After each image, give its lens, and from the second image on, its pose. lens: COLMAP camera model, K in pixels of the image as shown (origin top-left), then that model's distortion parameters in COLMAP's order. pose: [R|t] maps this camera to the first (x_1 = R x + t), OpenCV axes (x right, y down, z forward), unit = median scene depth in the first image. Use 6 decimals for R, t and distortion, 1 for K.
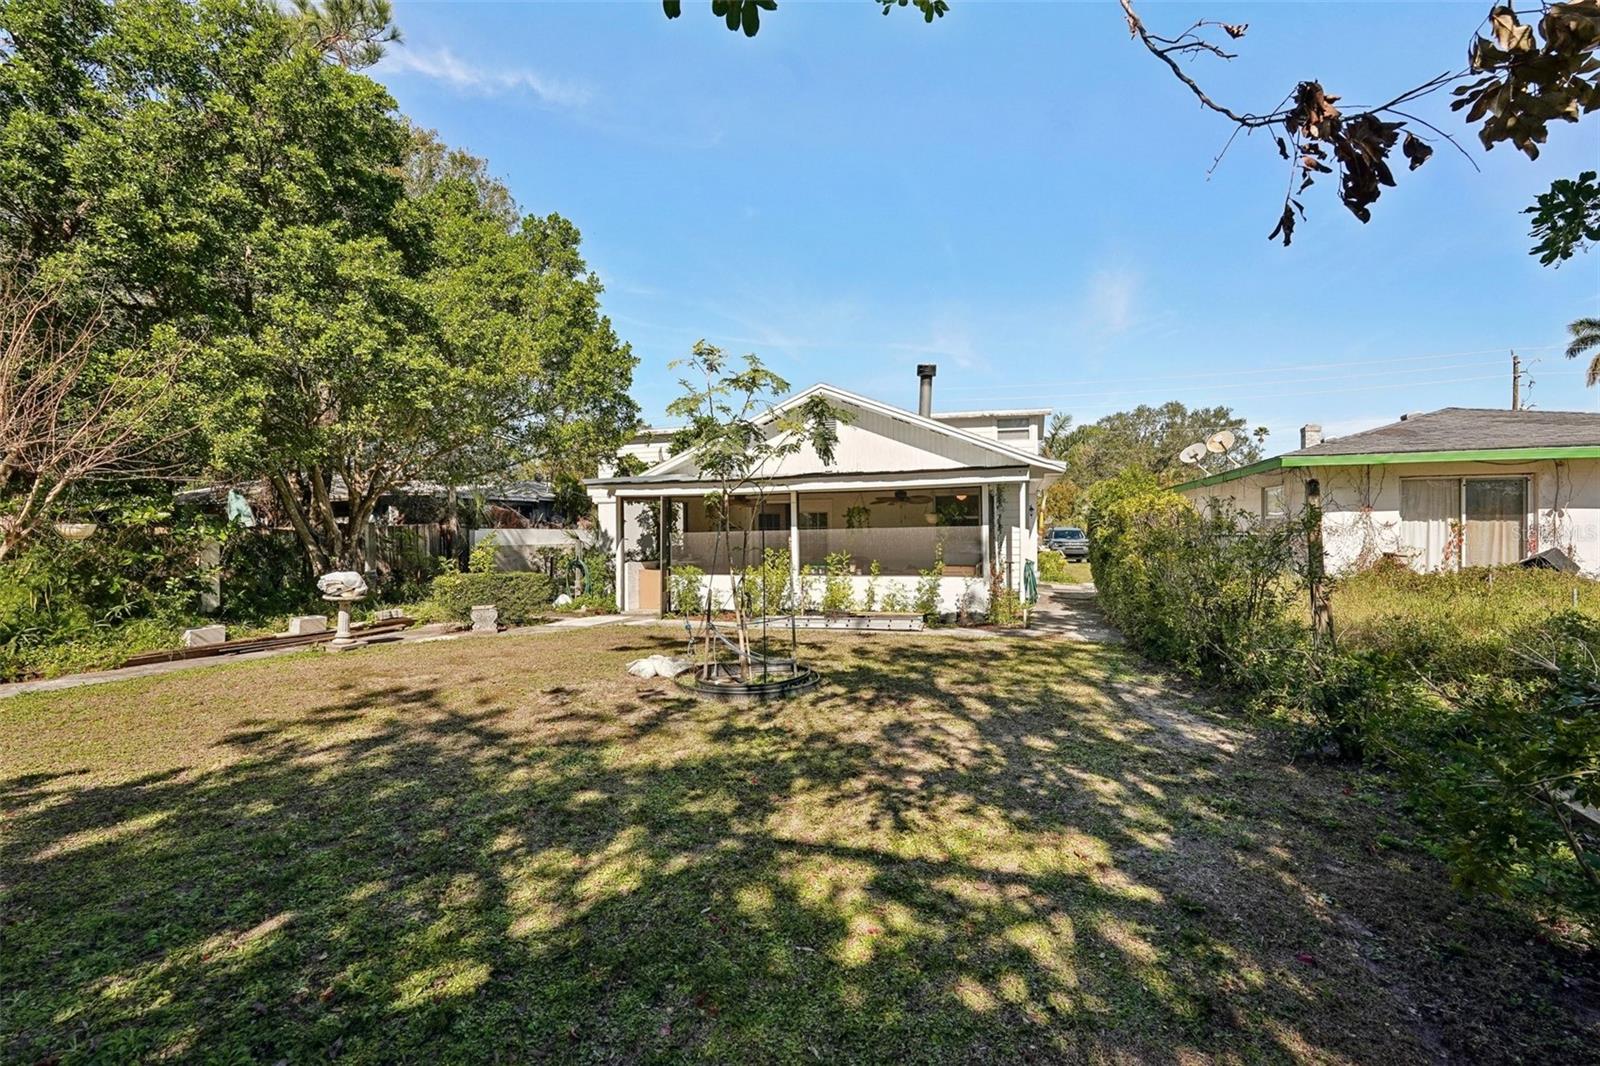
lens RADIAL K [[696.7, 0, 800.0], [0, 696.7, 533.0], [0, 0, 1]] dist [0.000318, 0.000103]
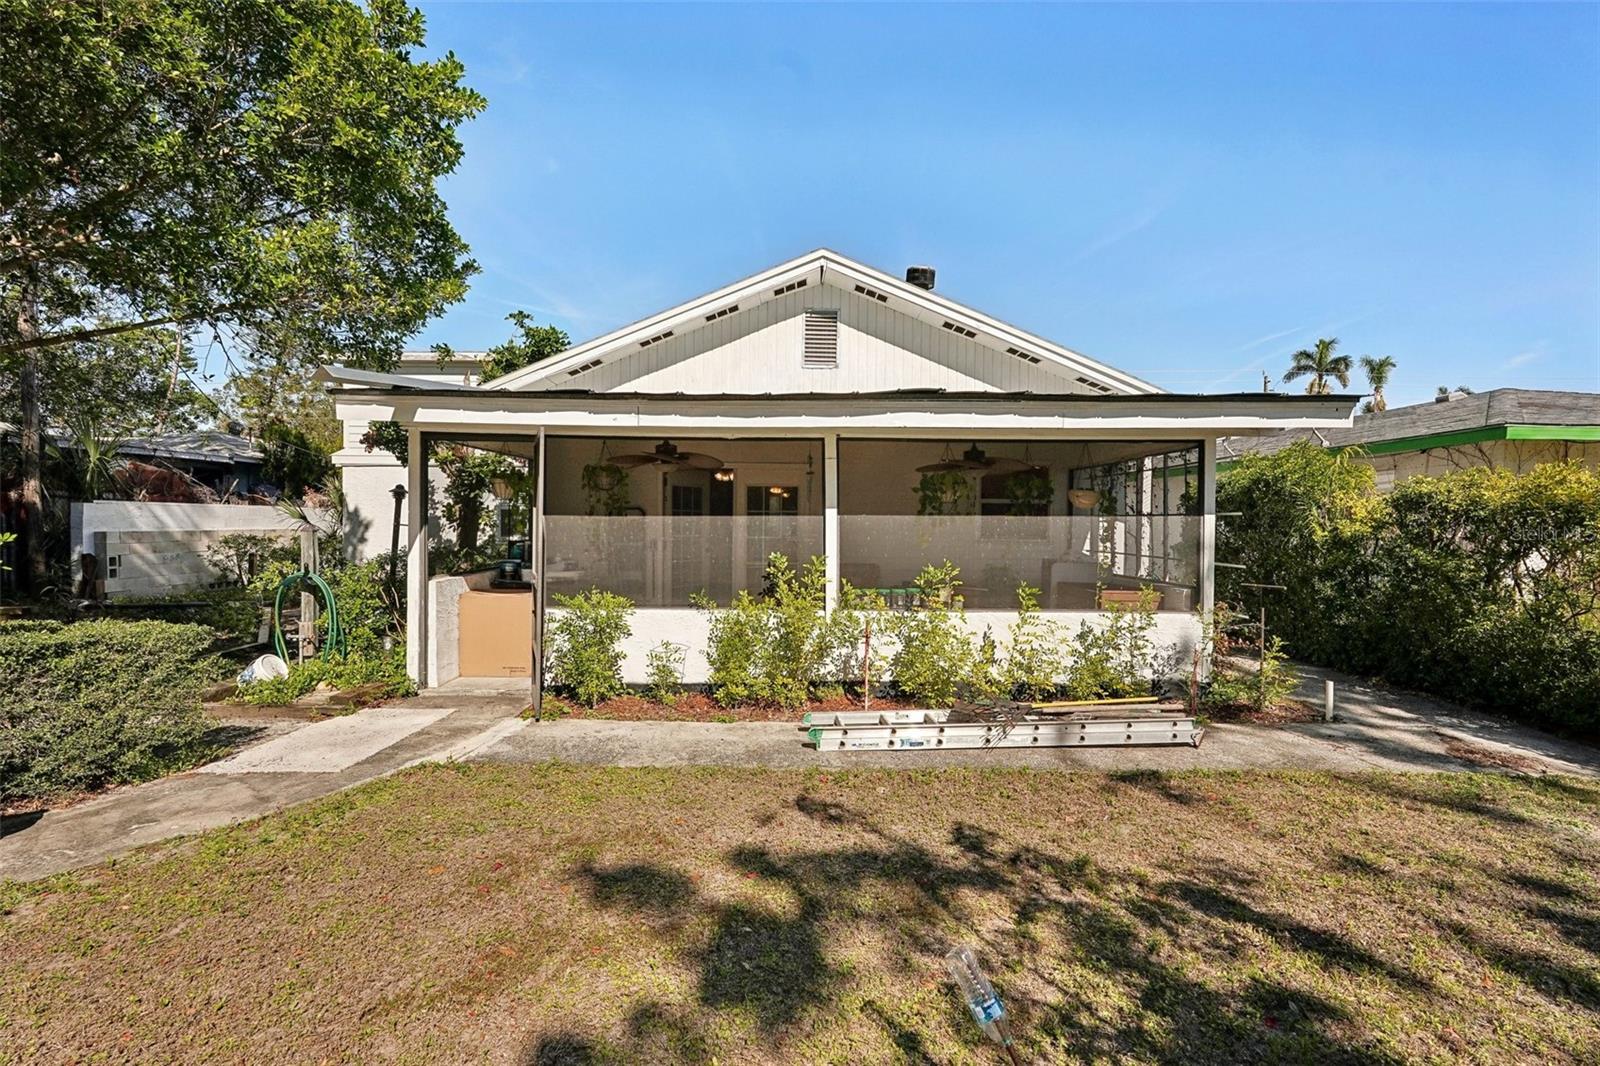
lens RADIAL K [[715.7, 0, 800.0], [0, 715.7, 533.0], [0, 0, 1]] dist [0.006805, 0.000160]
pose [[0.955938, 0.013702, 0.293247, -0.155075], [-0.018794, 0.999717, 0.014555, 0.001185], [-0.292965, -0.019425, 0.955926, 0.477120]]
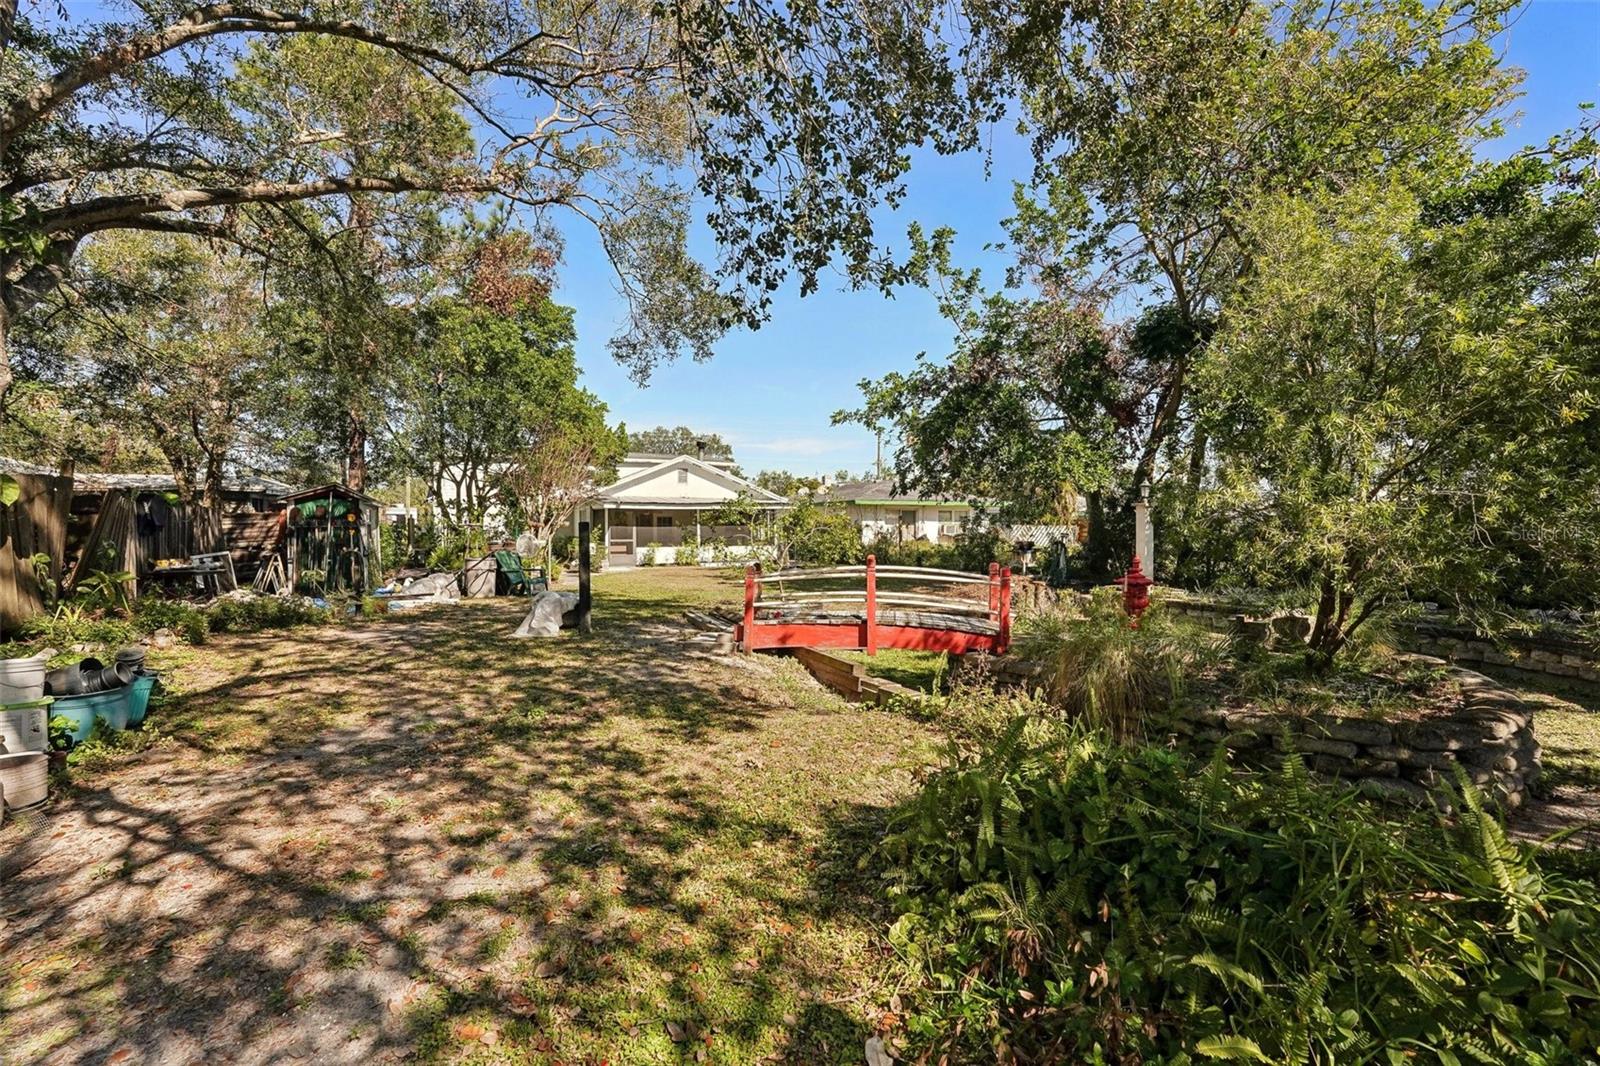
lens RADIAL K [[711.0, 0, 796.7], [0, 711.0, 531.7], [0, 0, 1]] dist [-0.002057, 0.000199]
pose [[0.754727, 0.002196, 0.656036, -1.109299], [-0.003019, 0.999995, 0.000125, 0.009544], [-0.656033, -0.002074, 0.754730, -0.795391]]
